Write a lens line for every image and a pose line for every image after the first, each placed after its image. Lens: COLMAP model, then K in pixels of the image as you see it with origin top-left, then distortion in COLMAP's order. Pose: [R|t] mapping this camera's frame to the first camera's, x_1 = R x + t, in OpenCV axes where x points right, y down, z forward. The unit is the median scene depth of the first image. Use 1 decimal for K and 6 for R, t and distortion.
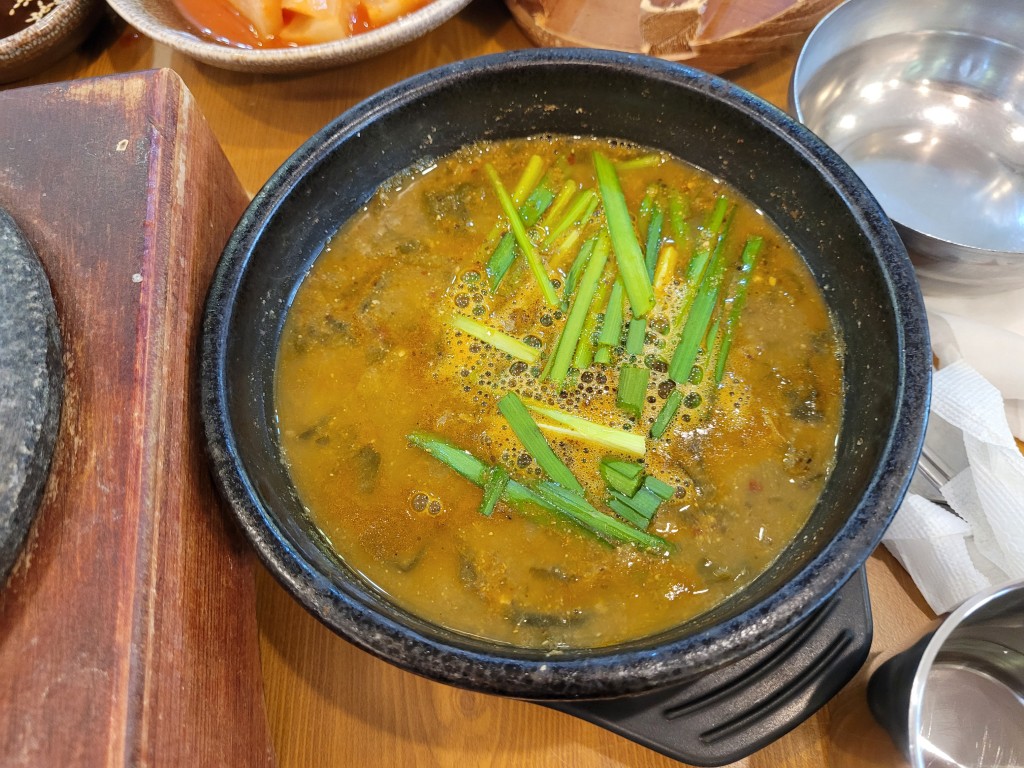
lens RADIAL K [[789.2, 0, 512.0], [0, 789.2, 384.0], [0, 0, 1]] dist [-0.007600, -0.011841]
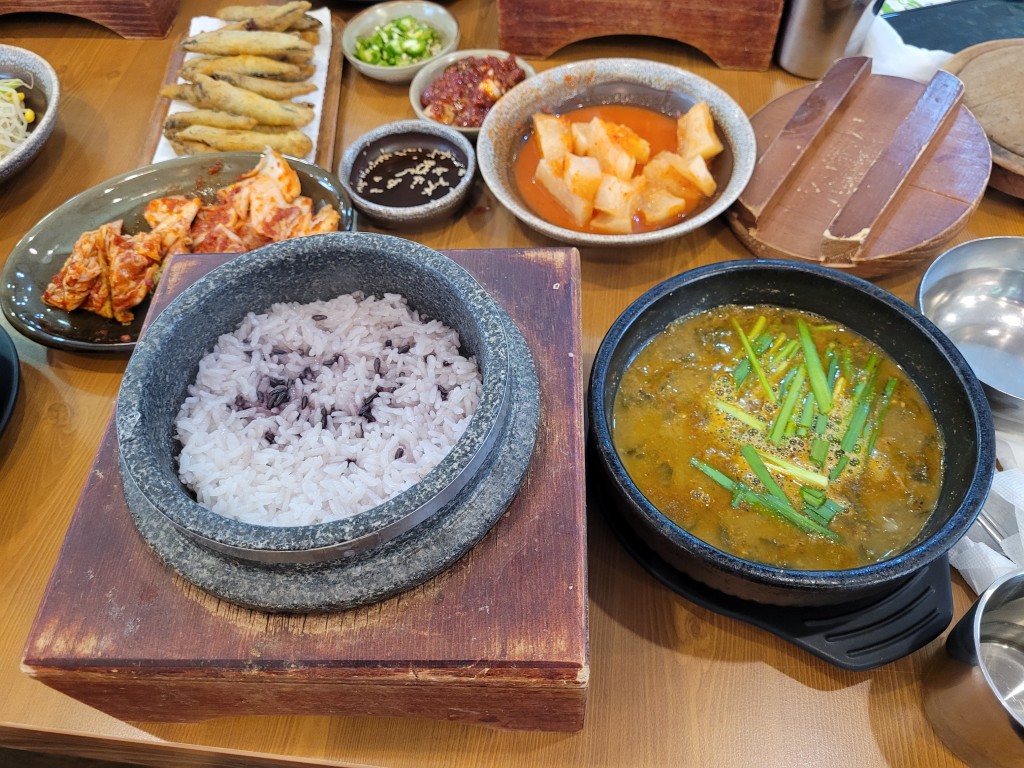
lens RADIAL K [[776.9, 0, 512.0], [0, 776.9, 384.0], [0, 0, 1]] dist [-0.008584, -0.004144]
pose [[0.986852, 0.128846, -0.097583, -0.355115], [-0.143152, 0.977073, -0.157594, 0.217234], [0.075040, 0.169492, 0.982671, -0.740160]]
